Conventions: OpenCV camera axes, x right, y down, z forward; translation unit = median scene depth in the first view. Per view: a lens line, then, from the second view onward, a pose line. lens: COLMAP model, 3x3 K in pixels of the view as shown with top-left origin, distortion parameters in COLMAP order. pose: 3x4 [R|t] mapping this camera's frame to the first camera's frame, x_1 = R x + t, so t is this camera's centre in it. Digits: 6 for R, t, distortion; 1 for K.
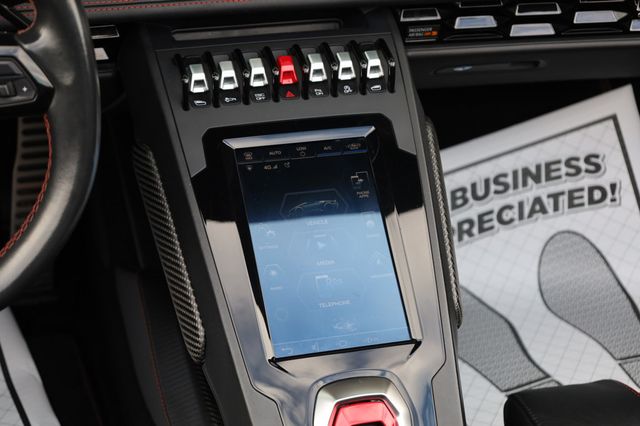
lens RADIAL K [[1412.8, 0, 318.2], [0, 1412.8, 216.1], [0, 0, 1]] dist [-0.019209, 0.000000]
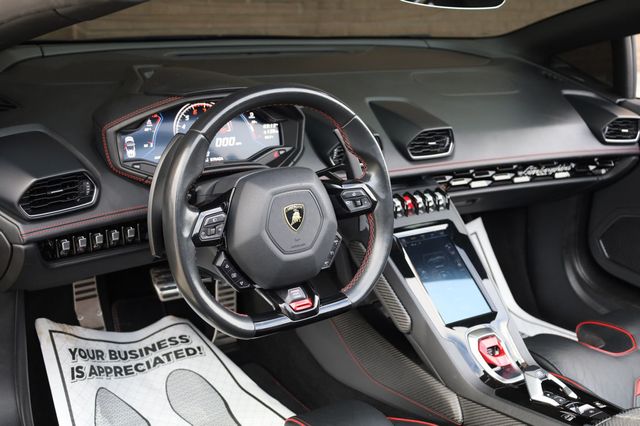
lens RADIAL K [[788.8, 0, 315.2], [0, 788.8, 218.8], [0, 0, 1]] dist [-0.009573, 0.000000]
pose [[0.961421, -0.088882, 0.260325, -0.485363], [0.133866, 0.977916, -0.160502, 0.100354], [-0.240310, 0.189159, 0.952087, -0.140863]]
